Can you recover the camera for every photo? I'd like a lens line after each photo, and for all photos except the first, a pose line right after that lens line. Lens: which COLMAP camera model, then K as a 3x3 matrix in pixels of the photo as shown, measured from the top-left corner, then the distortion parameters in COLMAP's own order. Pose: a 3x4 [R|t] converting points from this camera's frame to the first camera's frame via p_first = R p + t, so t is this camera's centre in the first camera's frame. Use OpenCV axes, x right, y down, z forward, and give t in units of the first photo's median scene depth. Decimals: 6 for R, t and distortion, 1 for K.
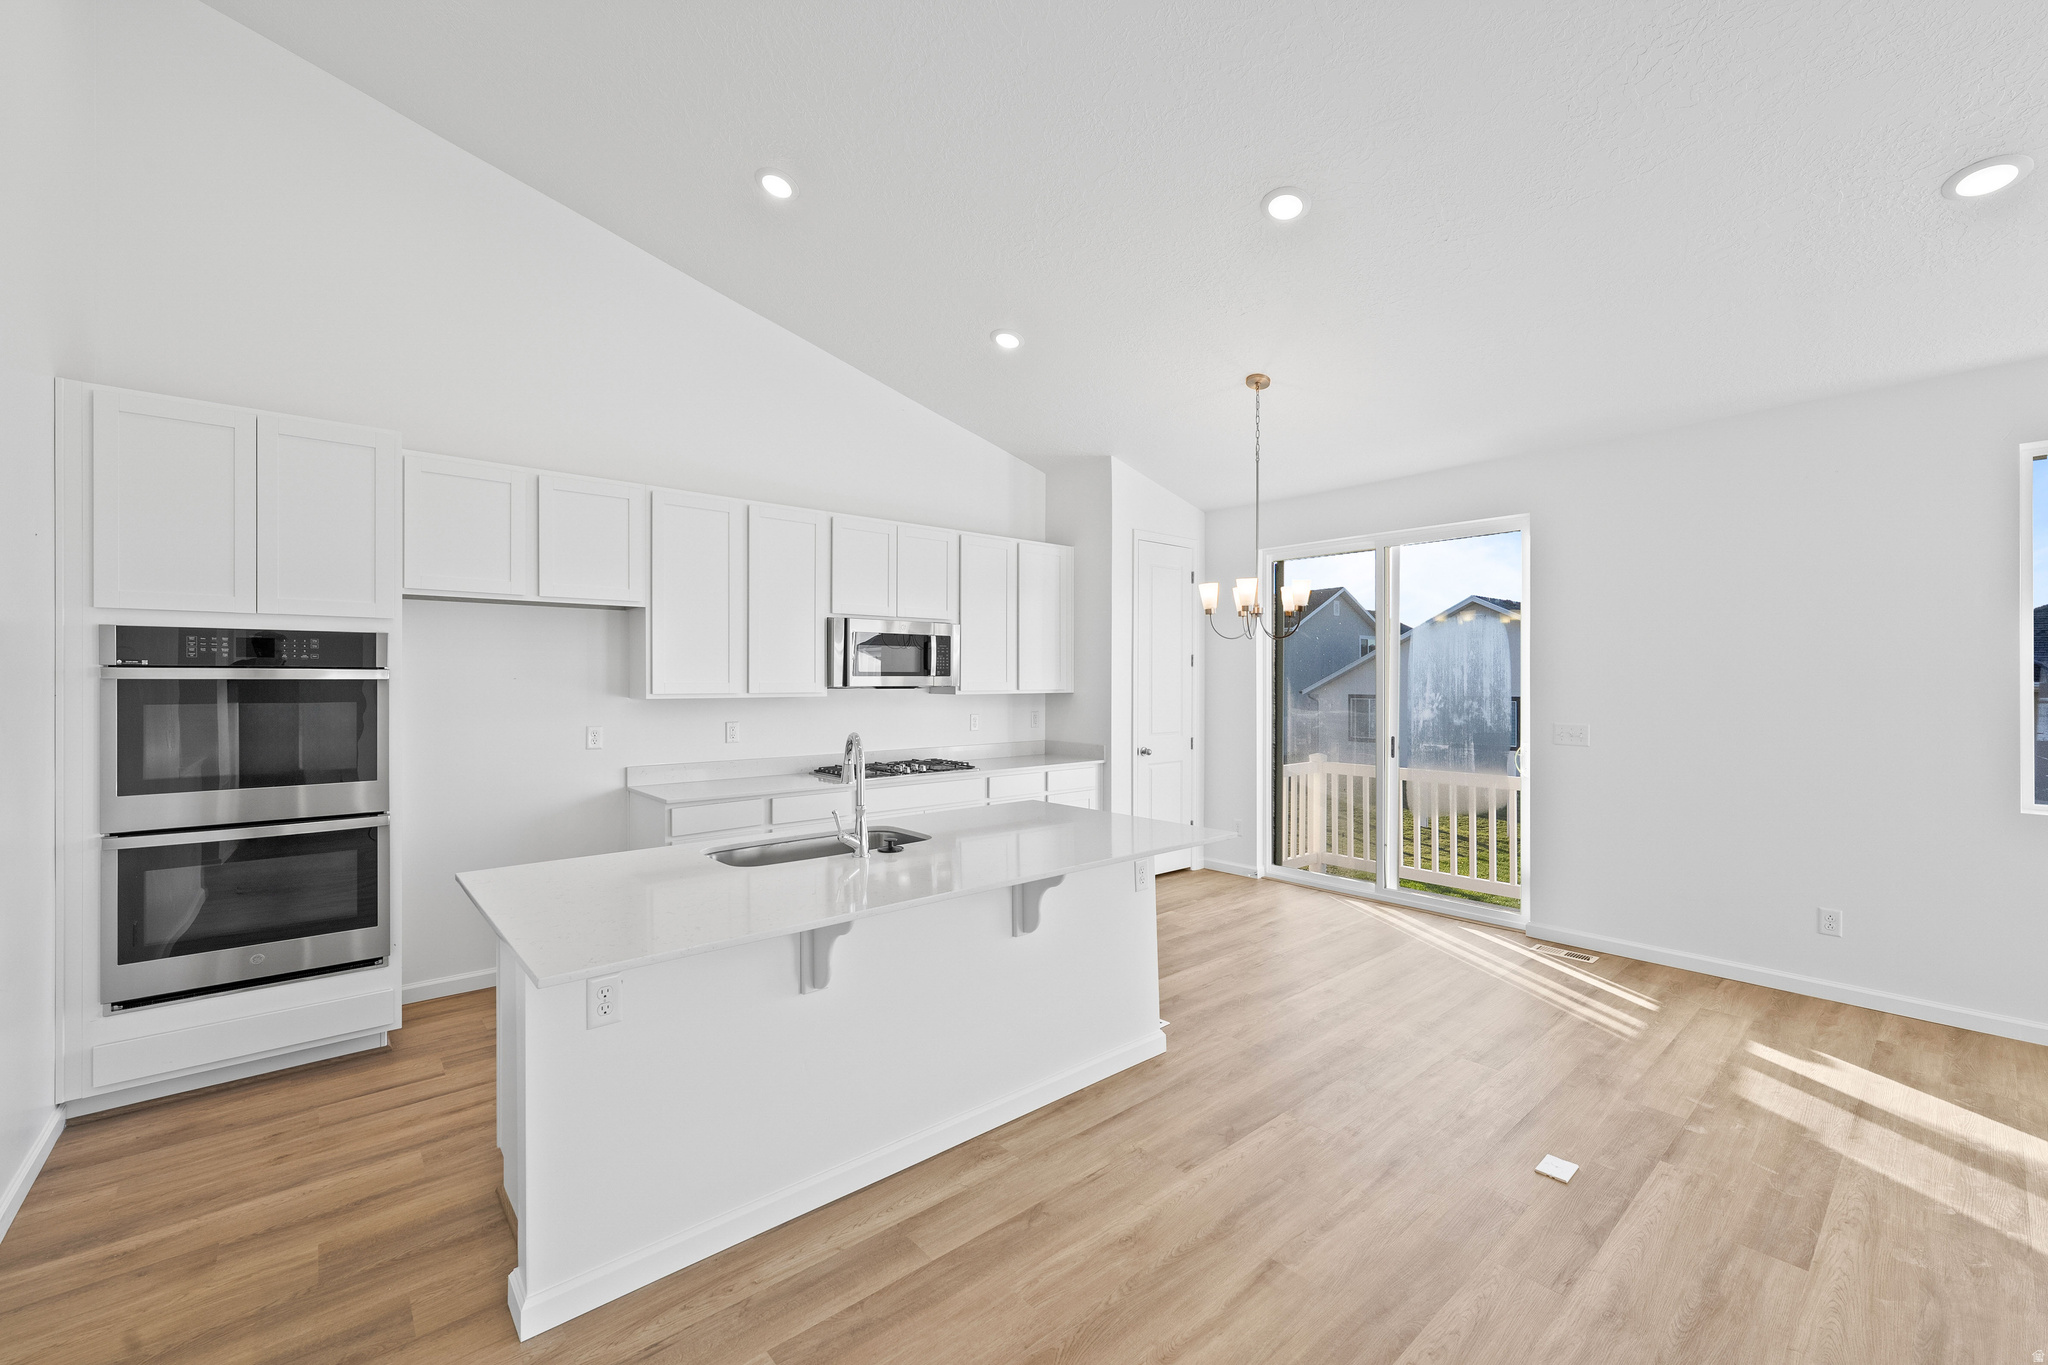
lens RADIAL K [[825.0, 0, 1017.7], [0, 825.0, 683.7], [0, 0, 1]] dist [-0.002764, -0.000443]
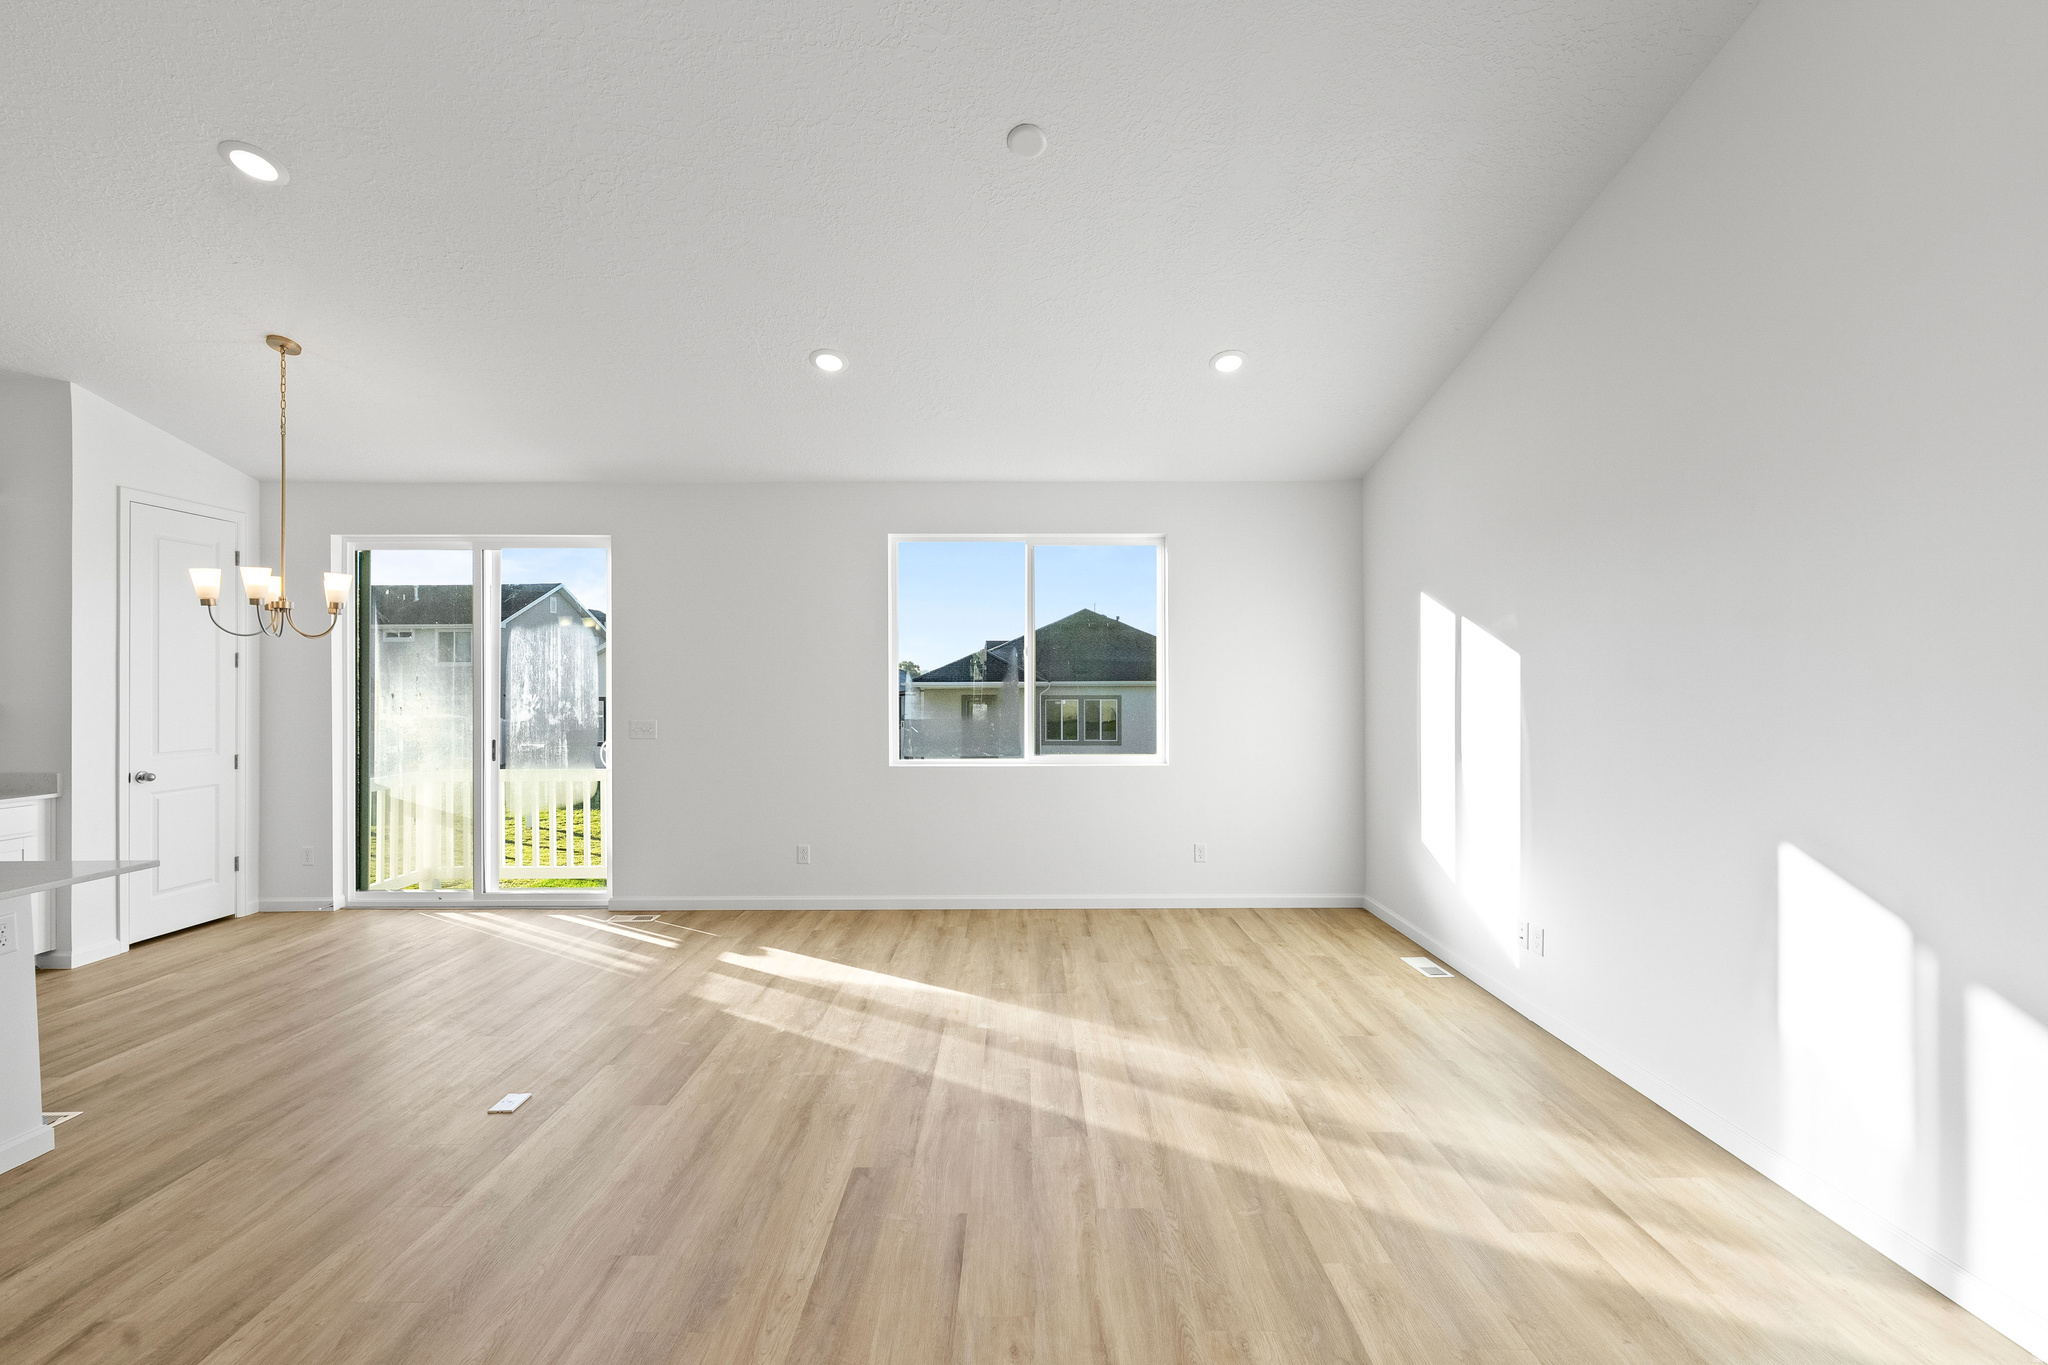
lens RADIAL K [[832.4, 0, 1027.9], [0, 832.4, 677.1], [0, 0, 1]] dist [-0.003060, 0.000333]
pose [[0.646828, 0.000083, 0.762636, 0.127982], [0.007284, 0.999954, -0.006287, 0.000278], [-0.762601, 0.009622, 0.646797, -0.176204]]
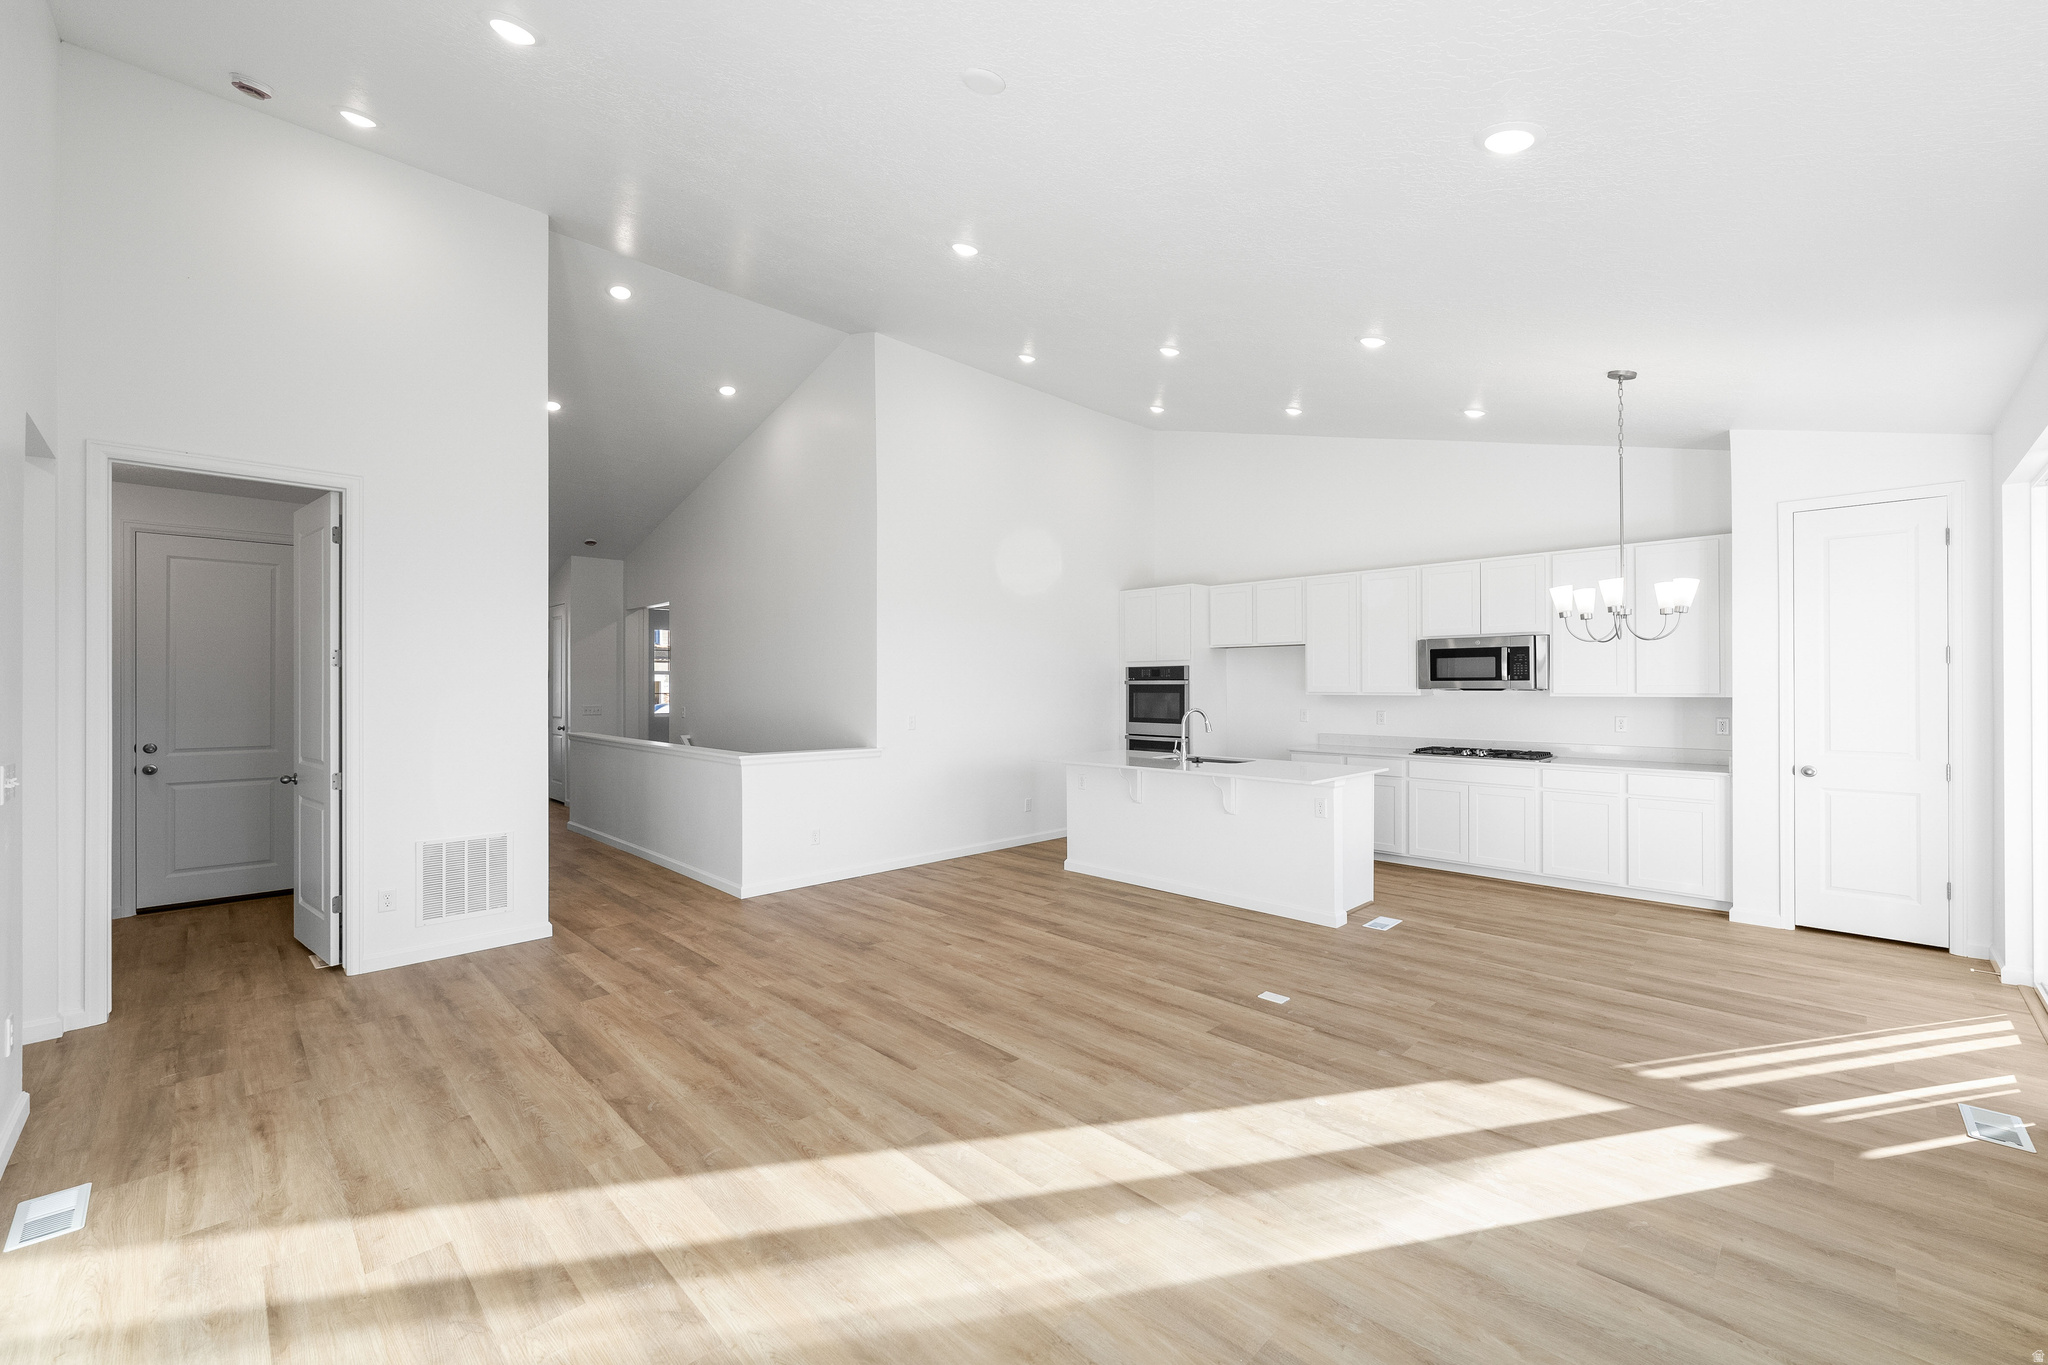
lens RADIAL K [[825.9, 0, 1024.0], [0, 825.9, 682.5], [0, 0, 1]] dist [0.000293, -0.000075]
pose [[0.072139, -0.002951, -0.997390, 1.196033], [-0.001648, 0.999994, -0.003077, -0.001032], [0.997393, 0.001865, 0.072134, 0.227304]]
